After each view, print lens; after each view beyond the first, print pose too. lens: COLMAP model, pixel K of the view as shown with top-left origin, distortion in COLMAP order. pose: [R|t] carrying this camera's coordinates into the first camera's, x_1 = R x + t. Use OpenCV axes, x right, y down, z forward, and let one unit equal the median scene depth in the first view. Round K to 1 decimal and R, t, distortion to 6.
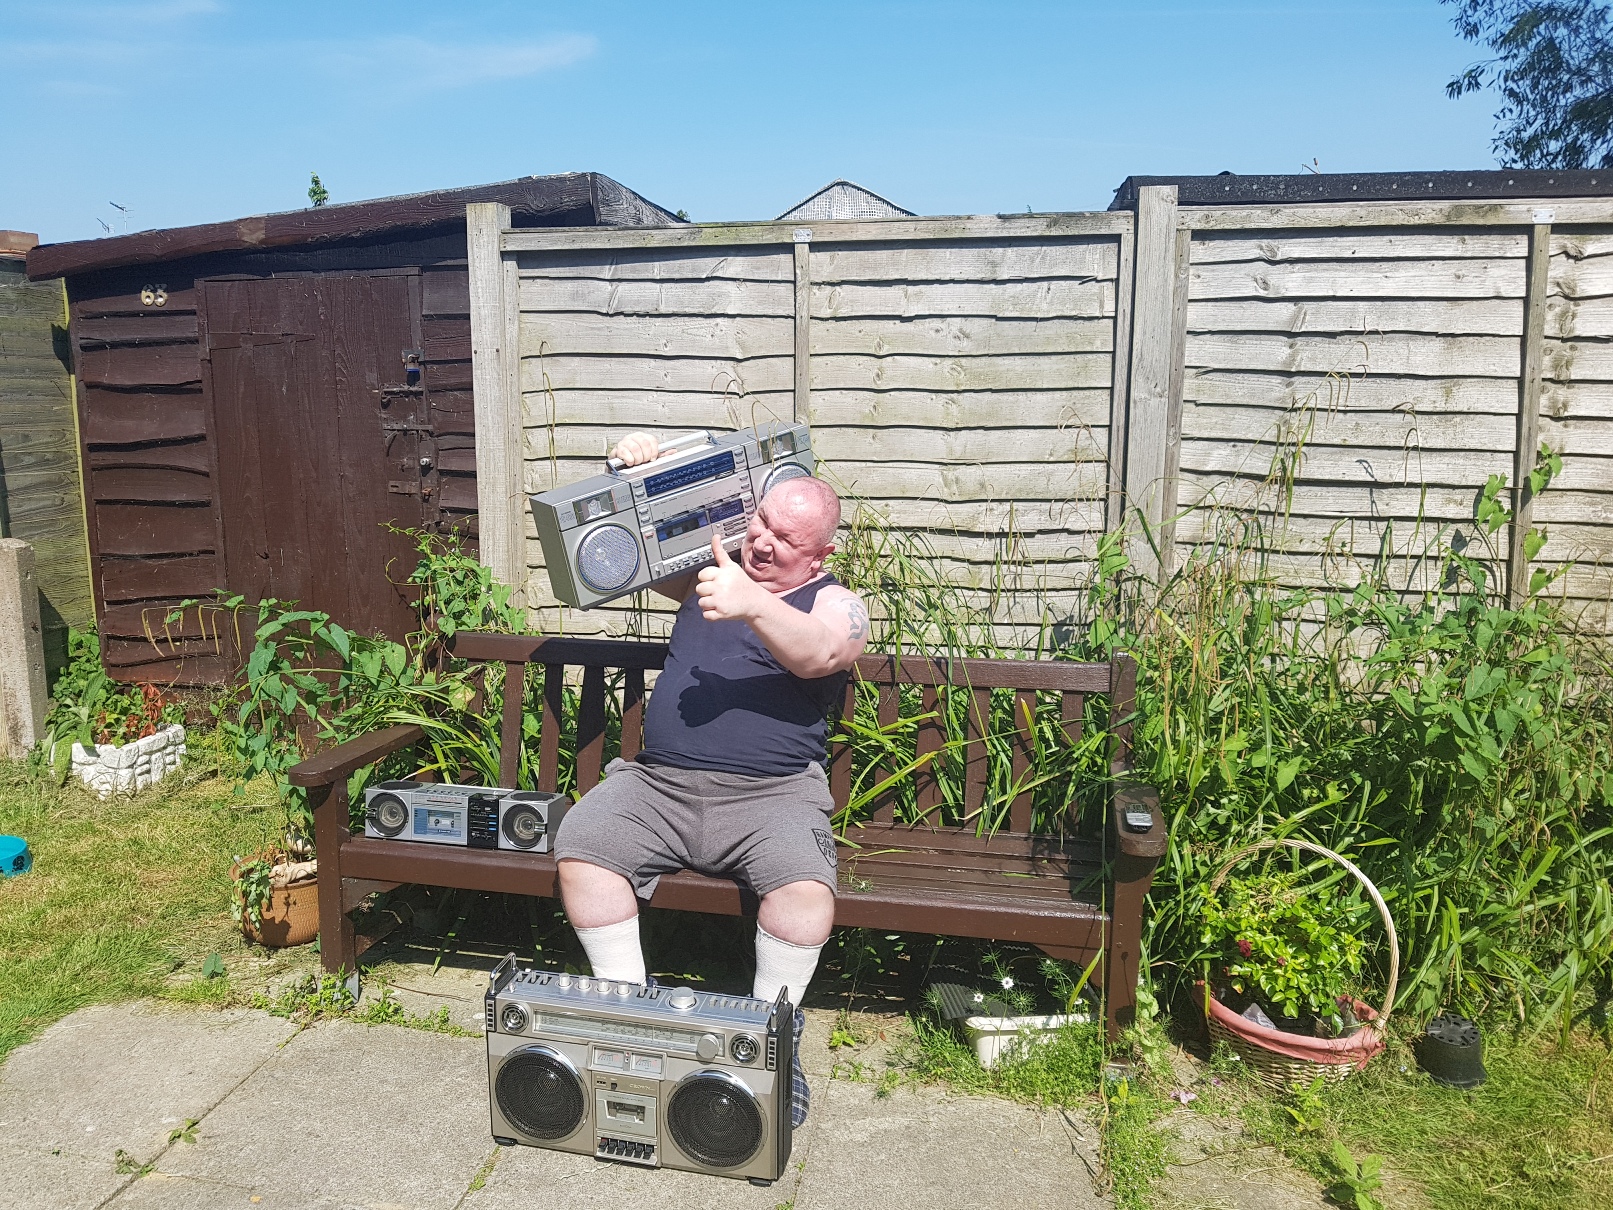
lens RADIAL K [[1266.1, 0, 833.7], [0, 1266.1, 605.3], [0, 0, 1]] dist [-0.006014, -0.002990]
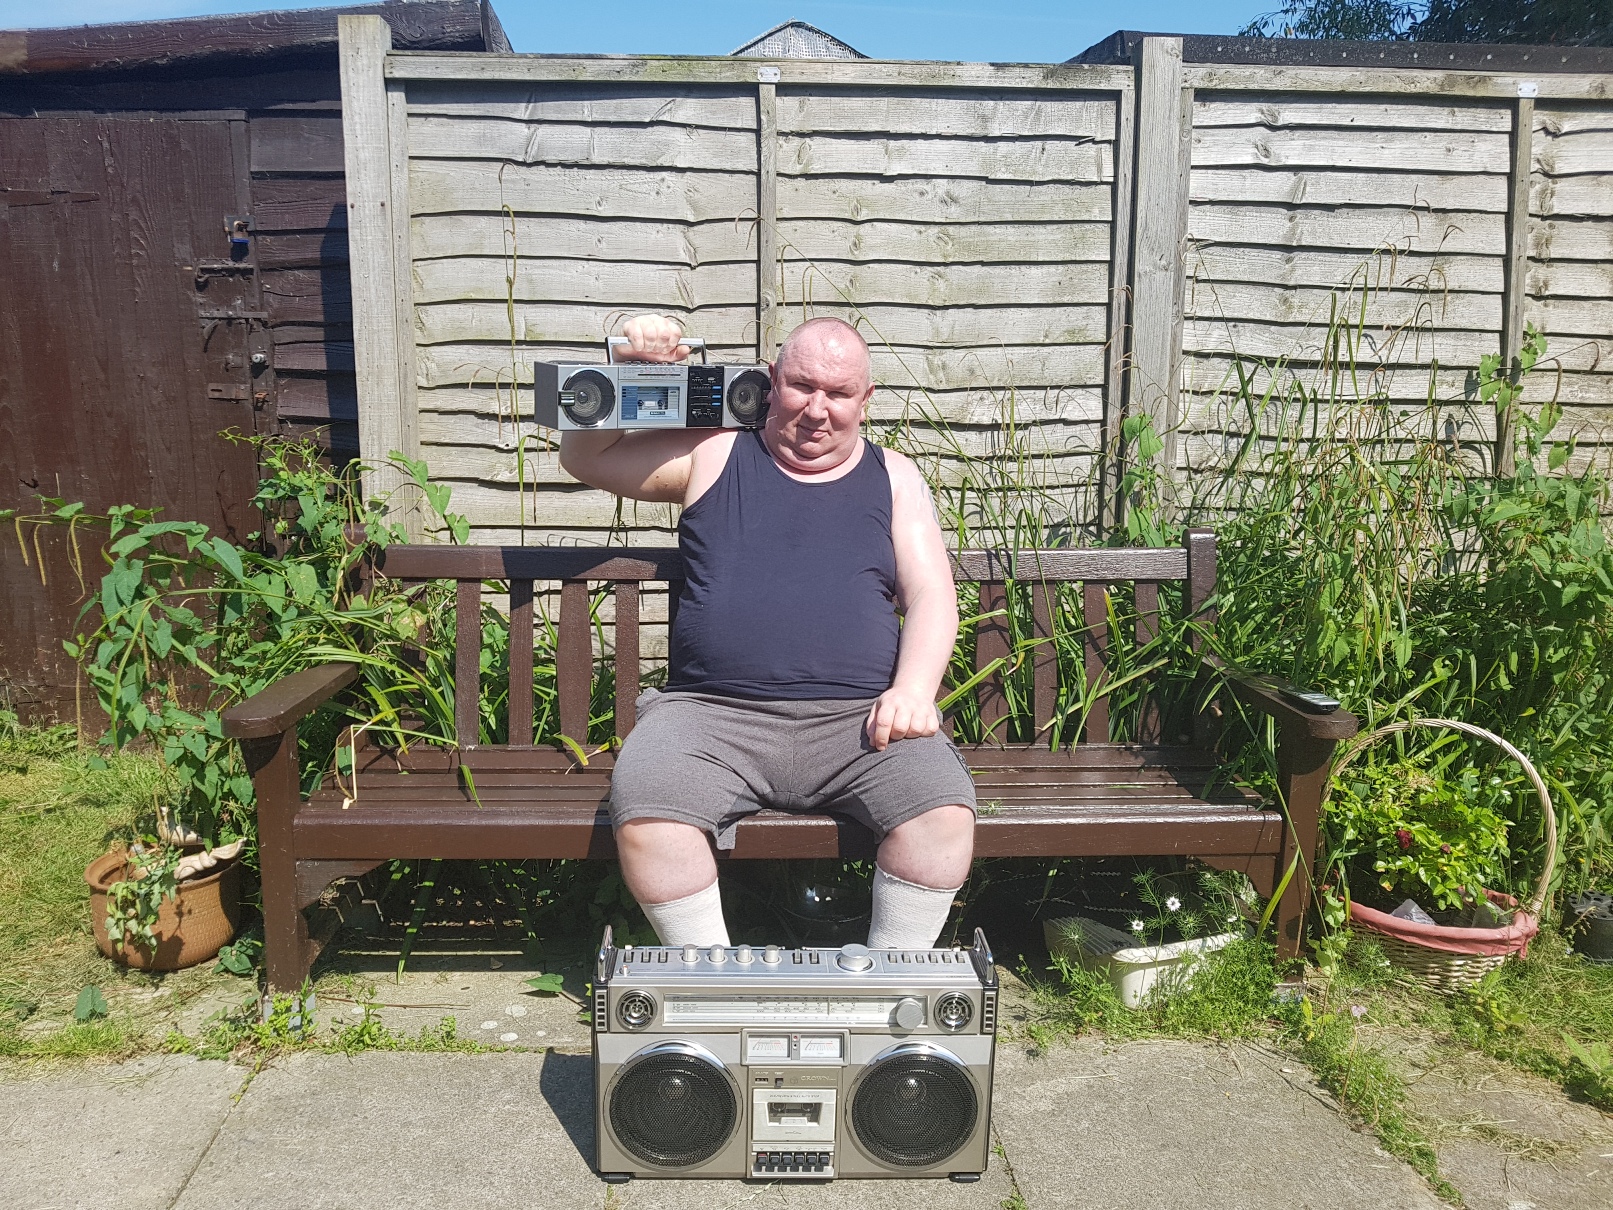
lens RADIAL K [[1233.6, 0, 790.5], [0, 1233.6, 617.8], [0, 0, 1]] dist [-0.004927, -0.008317]
pose [[0.968230, -0.043464, 0.246255, -0.242114], [0.040869, 0.999042, 0.015641, 0.063629], [-0.246699, -0.005080, 0.969079, 0.200555]]
